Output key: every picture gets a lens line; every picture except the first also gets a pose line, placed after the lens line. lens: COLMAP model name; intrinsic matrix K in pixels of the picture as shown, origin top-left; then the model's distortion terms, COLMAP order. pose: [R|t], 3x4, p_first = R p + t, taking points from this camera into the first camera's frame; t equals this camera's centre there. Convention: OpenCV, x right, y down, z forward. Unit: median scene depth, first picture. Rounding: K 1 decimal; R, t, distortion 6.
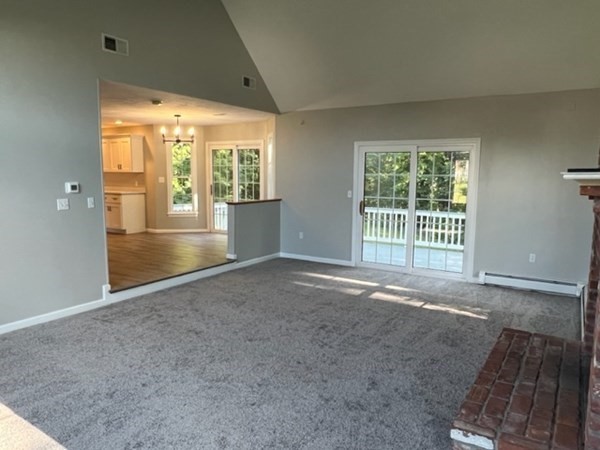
lens RADIAL K [[435.0, 0, 300.0], [0, 435.0, 225.0], [0, 0, 1]] dist [-0.005470, -0.001898]
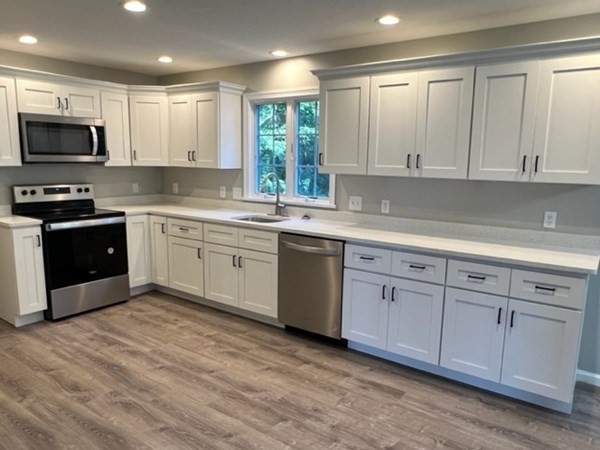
lens RADIAL K [[440.3, 0, 300.0], [0, 440.3, 225.0], [0, 0, 1]] dist [-0.002551, -0.001961]
pose [[0.998081, 0.017683, -0.059341, -0.626209], [-0.015888, 0.999406, 0.030589, -0.115672], [0.059846, -0.029588, 0.997769, 0.813356]]
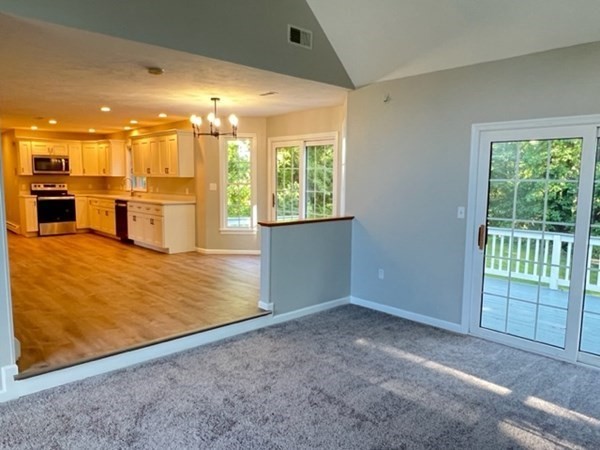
lens RADIAL K [[440.3, 0, 300.0], [0, 440.3, 225.0], [0, 0, 1]] dist [-0.002551, -0.001961]
pose [[0.966774, 0.027570, -0.254141, 0.046111], [-0.031781, 0.999417, -0.012476, -0.033772], [0.253648, 0.020138, 0.967087, 0.305185]]
